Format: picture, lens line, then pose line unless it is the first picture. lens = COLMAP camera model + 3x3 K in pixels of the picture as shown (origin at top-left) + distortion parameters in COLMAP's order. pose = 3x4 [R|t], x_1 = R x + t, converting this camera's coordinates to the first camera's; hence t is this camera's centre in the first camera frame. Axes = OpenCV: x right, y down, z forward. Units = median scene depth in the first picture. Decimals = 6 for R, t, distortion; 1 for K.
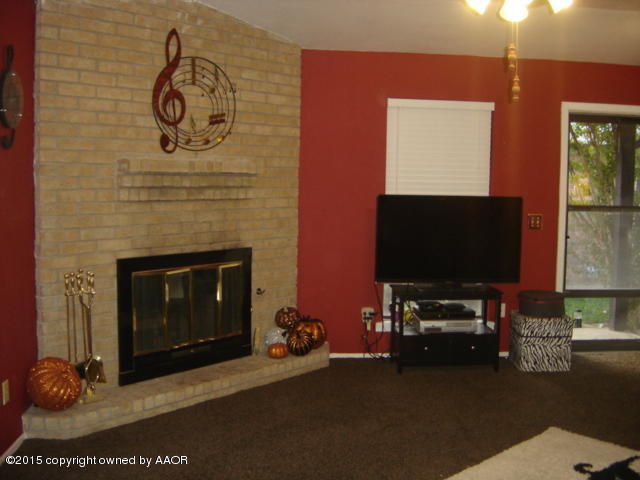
lens RADIAL K [[699.1, 0, 323.3], [0, 699.1, 237.3], [0, 0, 1]] dist [-0.145697, 0.000000]
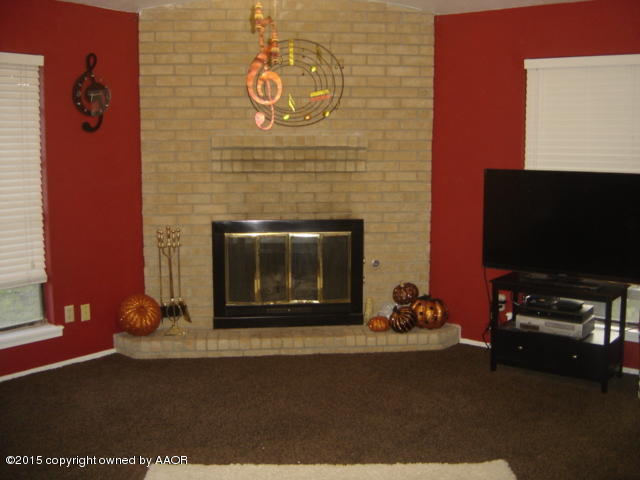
lens RADIAL K [[699.1, 0, 323.7], [0, 699.1, 238.3], [0, 0, 1]] dist [-0.145697, 0.000000]
pose [[0.741076, 0.072403, -0.667506, 0.530024], [-0.047281, 0.997328, 0.055686, -0.011969], [0.669754, -0.009708, 0.742520, 0.199859]]
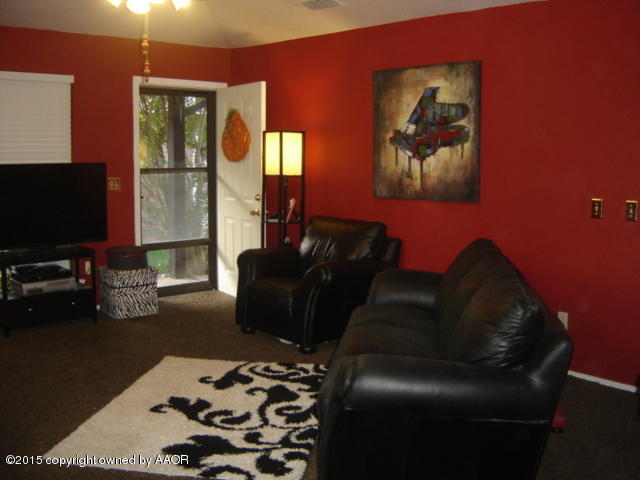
lens RADIAL K [[699.1, 0, 319.8], [0, 699.1, 242.6], [0, 0, 1]] dist [-0.145697, 0.000000]
pose [[0.779653, -0.088666, 0.619903, -0.139696], [0.053543, 0.995739, 0.075081, 0.005104], [-0.623919, -0.025346, 0.781078, -0.075917]]
